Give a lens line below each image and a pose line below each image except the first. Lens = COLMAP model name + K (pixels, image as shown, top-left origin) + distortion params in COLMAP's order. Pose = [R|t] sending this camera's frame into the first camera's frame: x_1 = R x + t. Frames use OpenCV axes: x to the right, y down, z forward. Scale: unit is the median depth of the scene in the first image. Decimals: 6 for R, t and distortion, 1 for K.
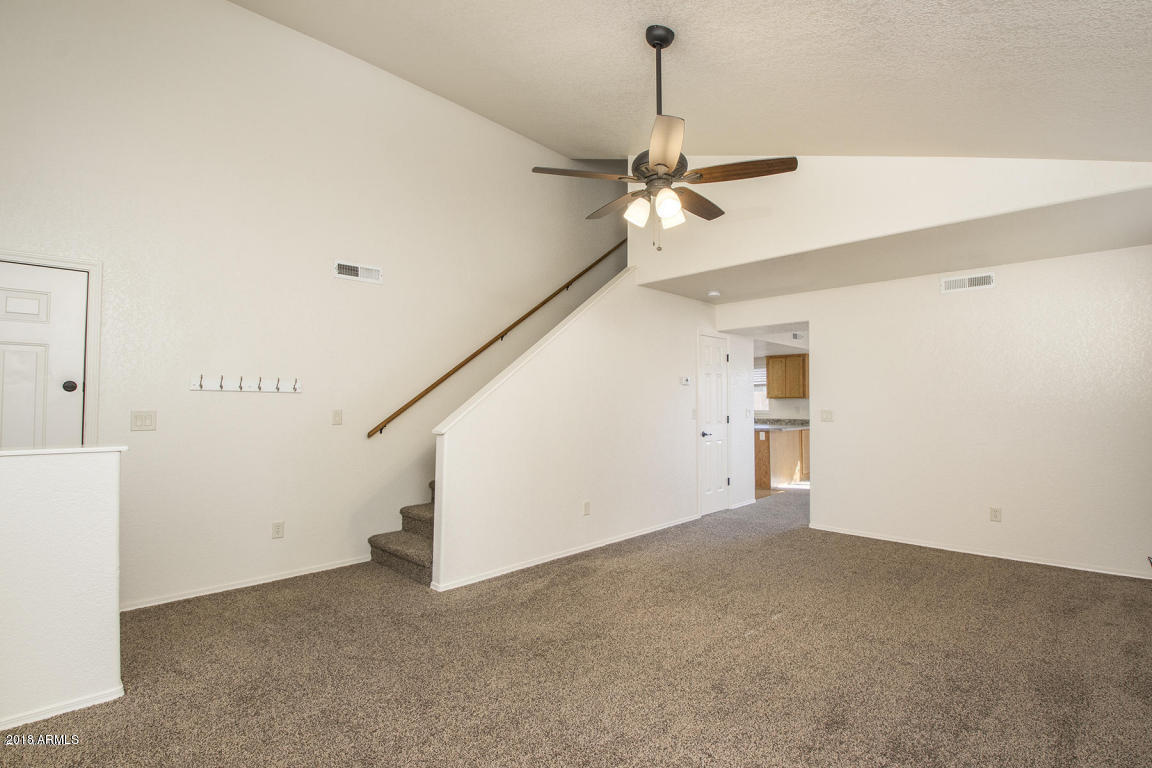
lens RADIAL K [[539.3, 0, 572.3], [0, 539.3, 385.9], [0, 0, 1]] dist [-0.016613, -0.003233]
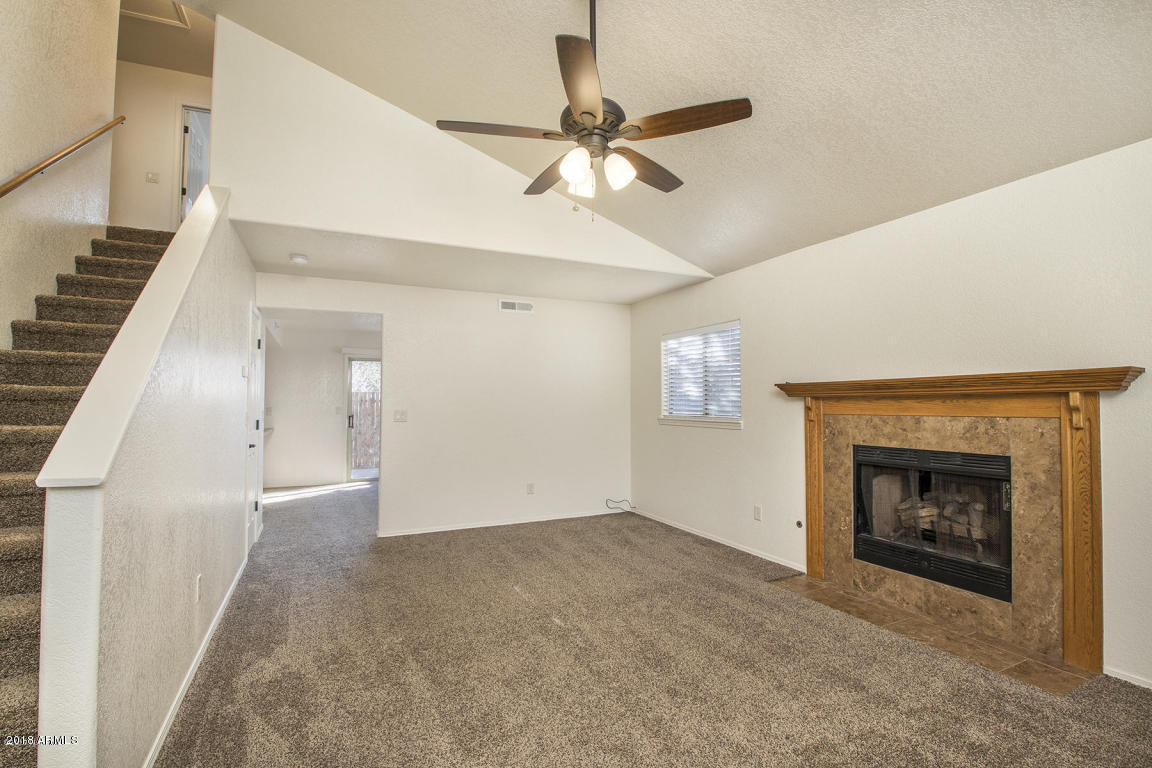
lens RADIAL K [[539.3, 0, 574.1], [0, 539.3, 392.6], [0, 0, 1]] dist [-0.016613, -0.003233]
pose [[0.328189, 0.009385, 0.944565, -0.424476], [-0.038684, 0.999245, 0.003512, -0.002228], [-0.943820, -0.037692, 0.328305, 0.484347]]
